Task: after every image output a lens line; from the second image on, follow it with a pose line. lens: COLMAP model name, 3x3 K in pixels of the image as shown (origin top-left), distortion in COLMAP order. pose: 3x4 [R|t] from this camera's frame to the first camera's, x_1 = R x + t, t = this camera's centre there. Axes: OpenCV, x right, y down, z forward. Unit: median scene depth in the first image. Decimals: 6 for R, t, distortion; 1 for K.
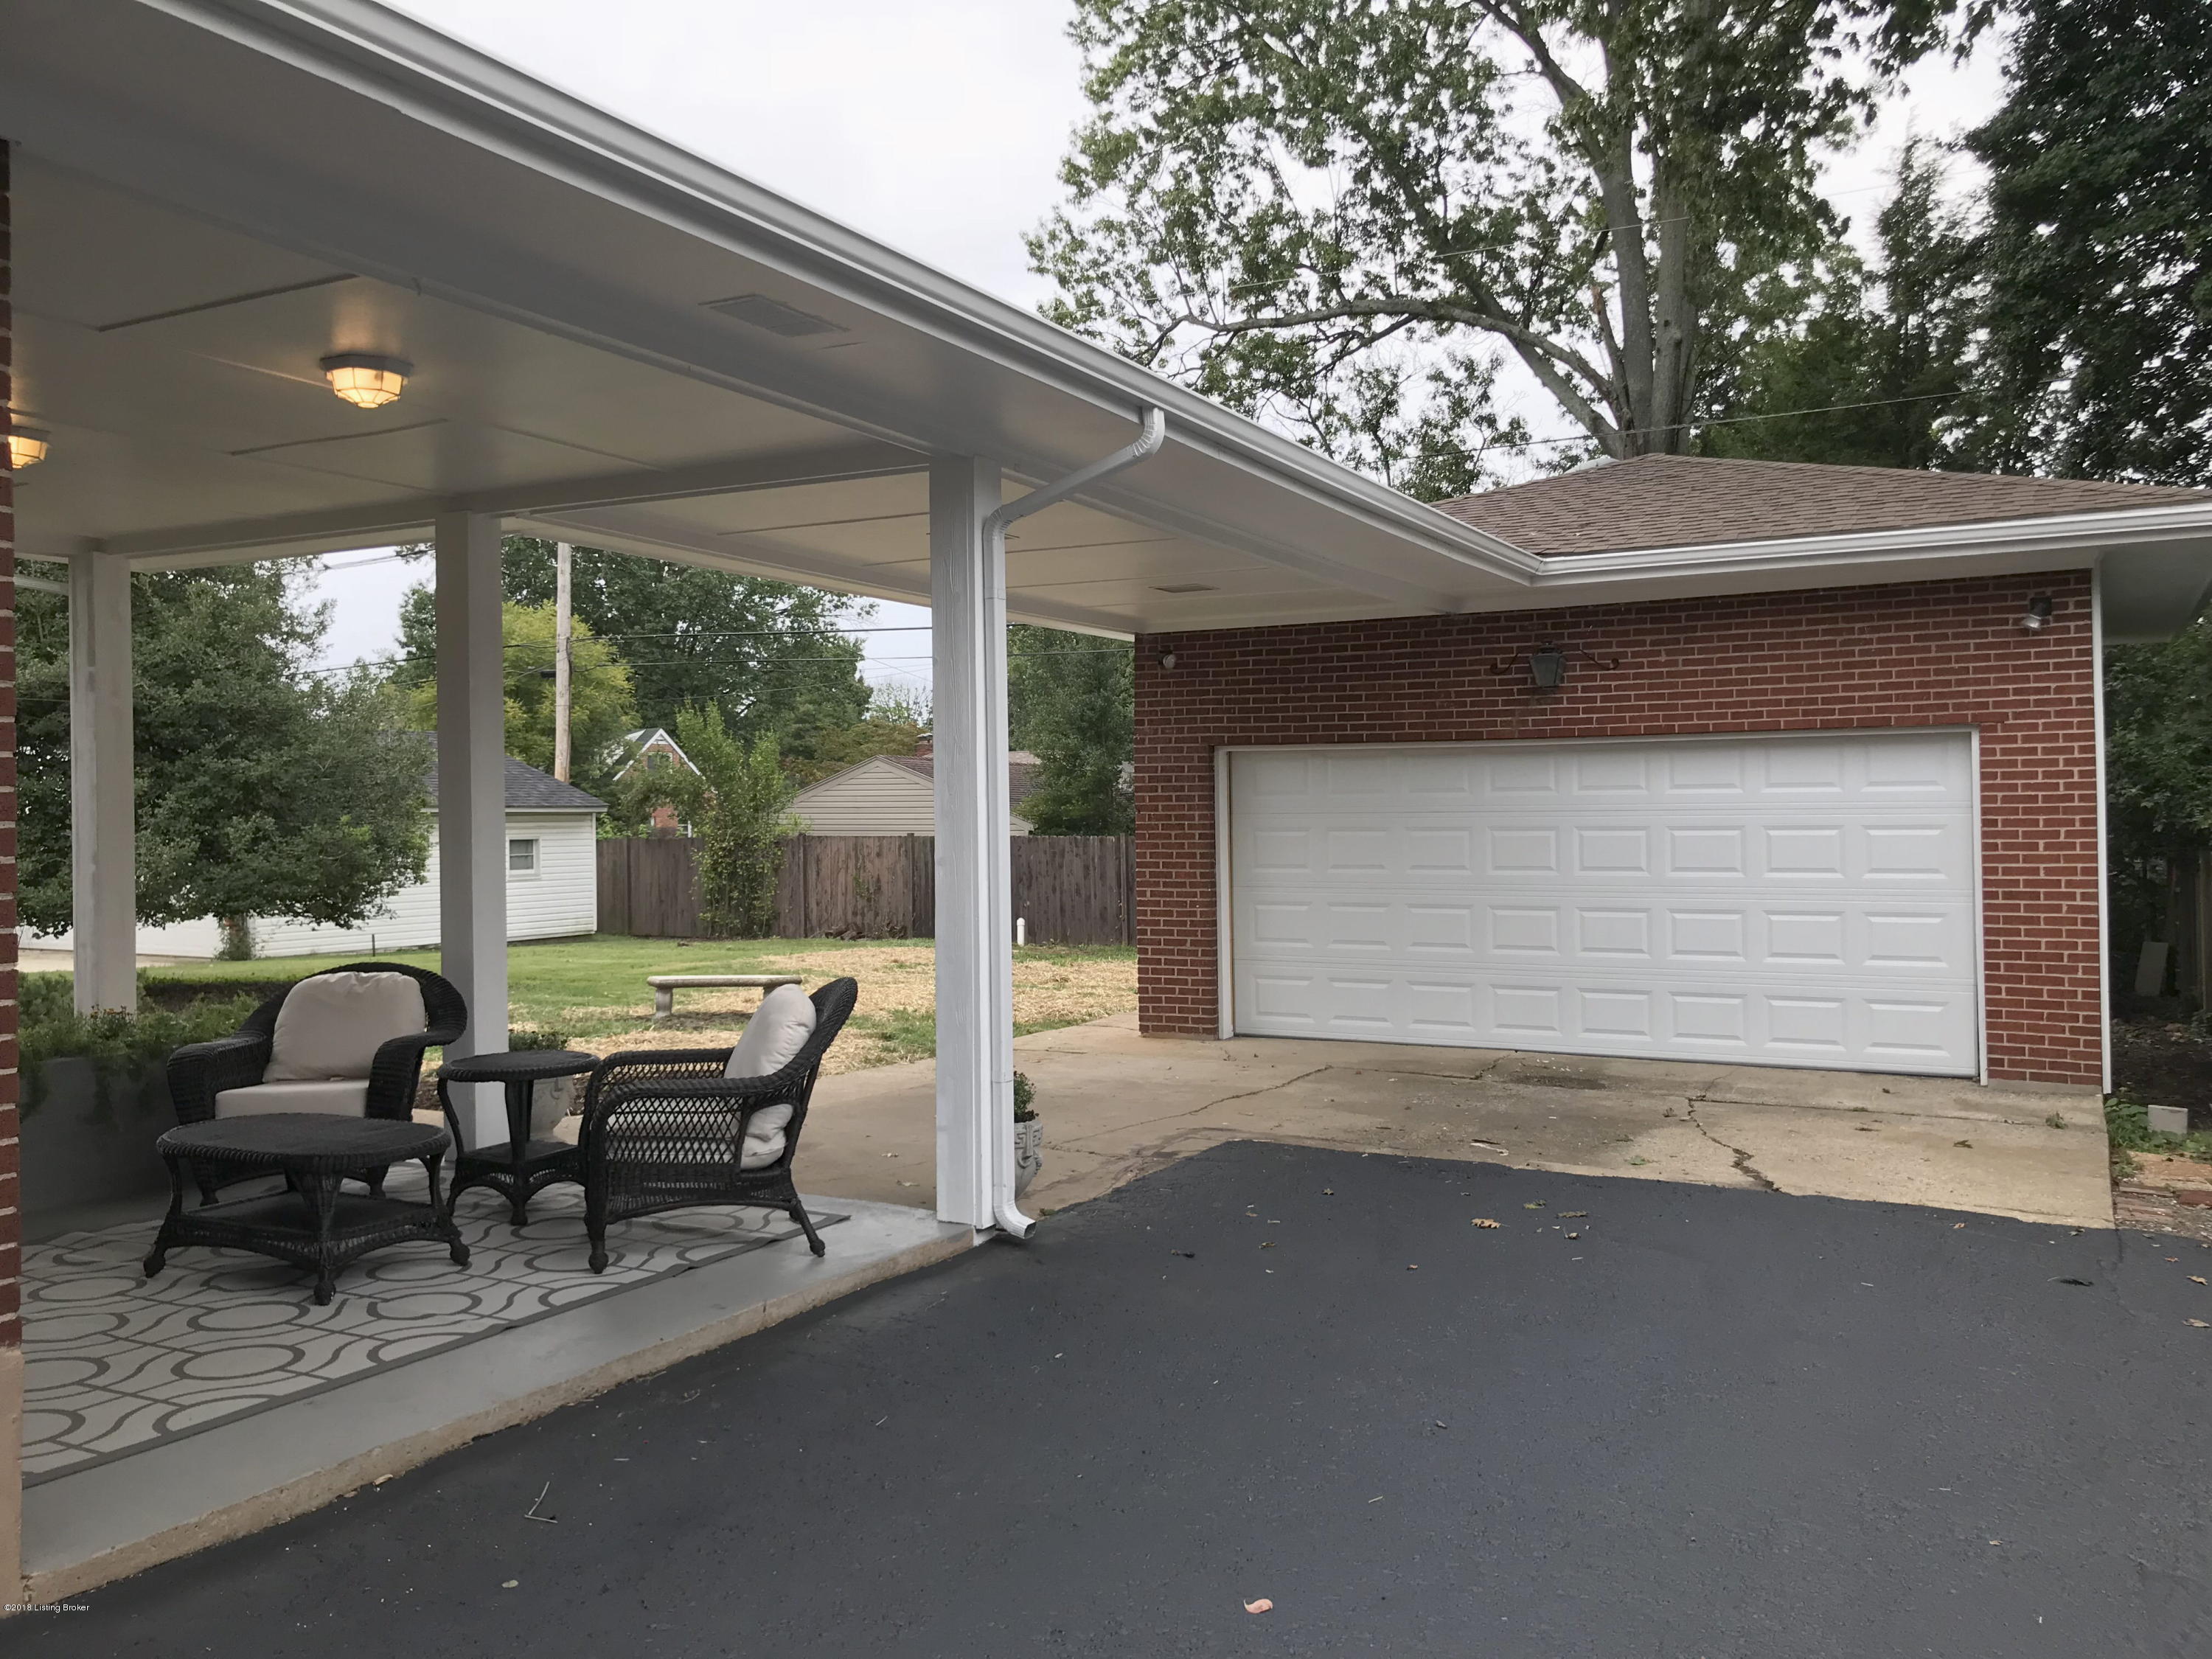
lens RADIAL K [[1812.9, 0, 1106.0], [0, 1812.9, 829.5], [0, 0, 1]] dist [0.011721, 0.001976]
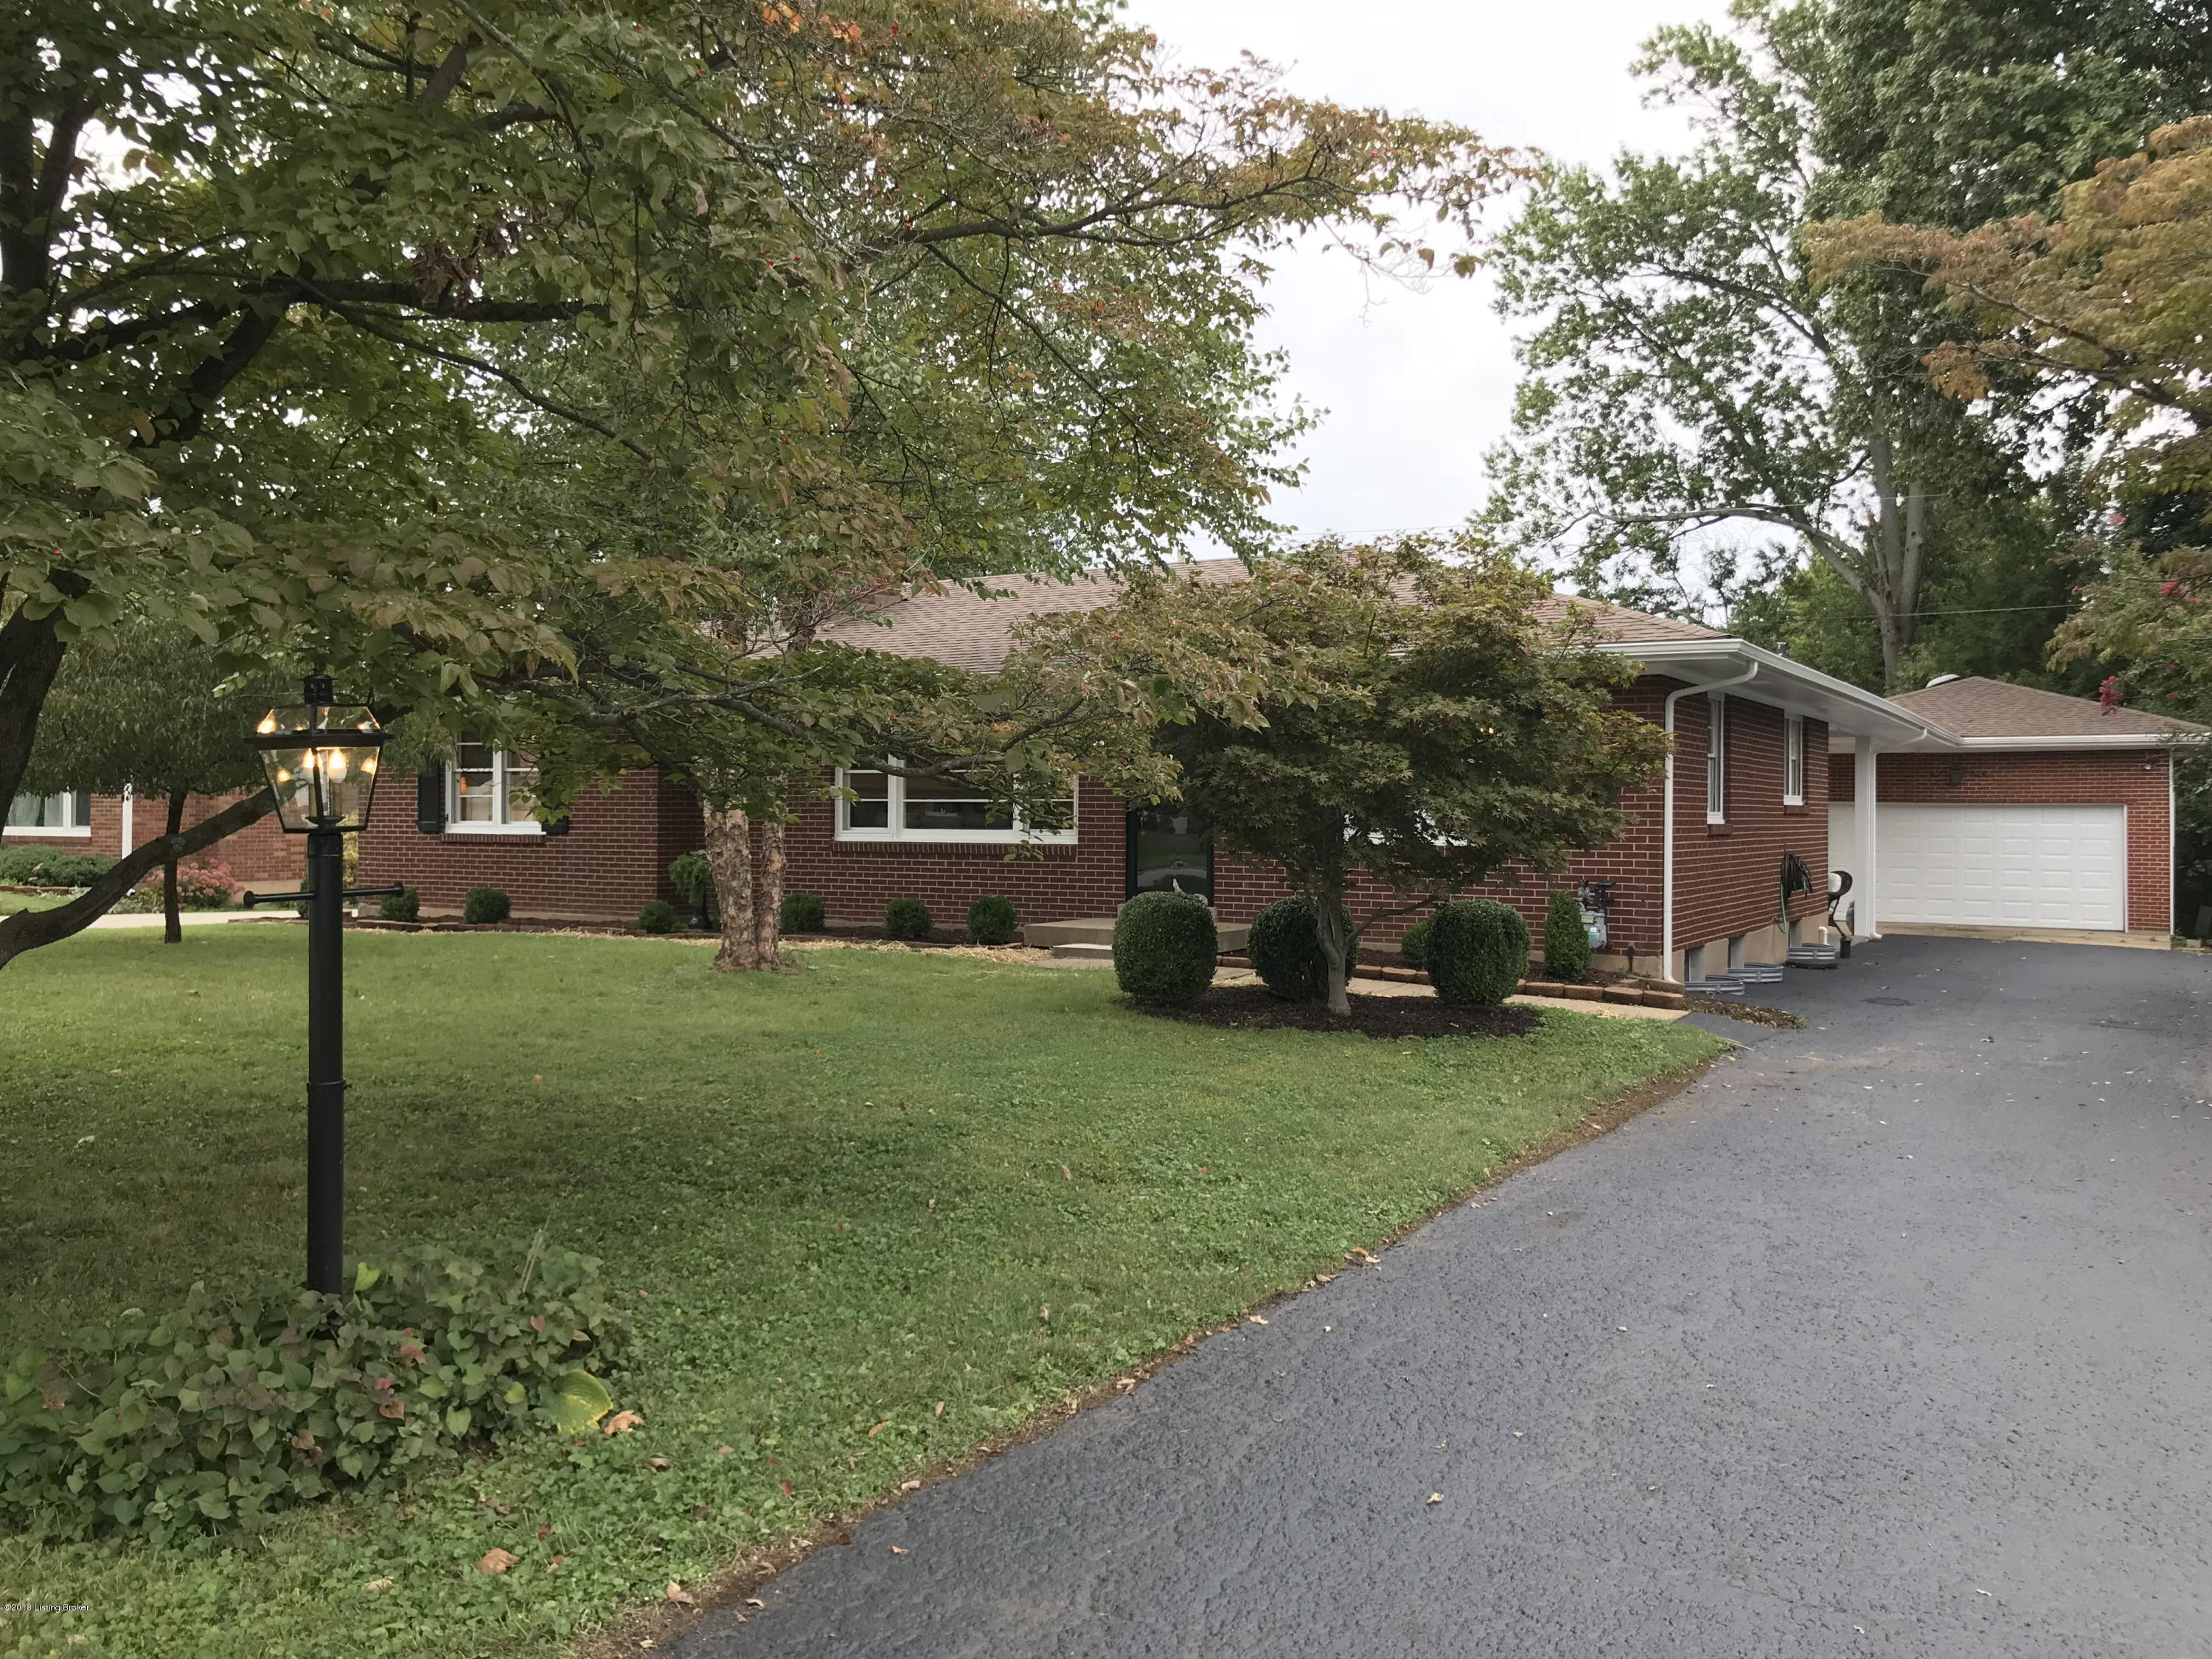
lens RADIAL K [[1812.9, 0, 1106.0], [0, 1812.9, 829.5], [0, 0, 1]] dist [0.011721, 0.001976]
pose [[0.999105, 0.018706, -0.037947, -0.328202], [-0.018788, 0.999822, -0.001813, 0.005865], [0.037906, 0.002524, 0.999278, -0.620102]]
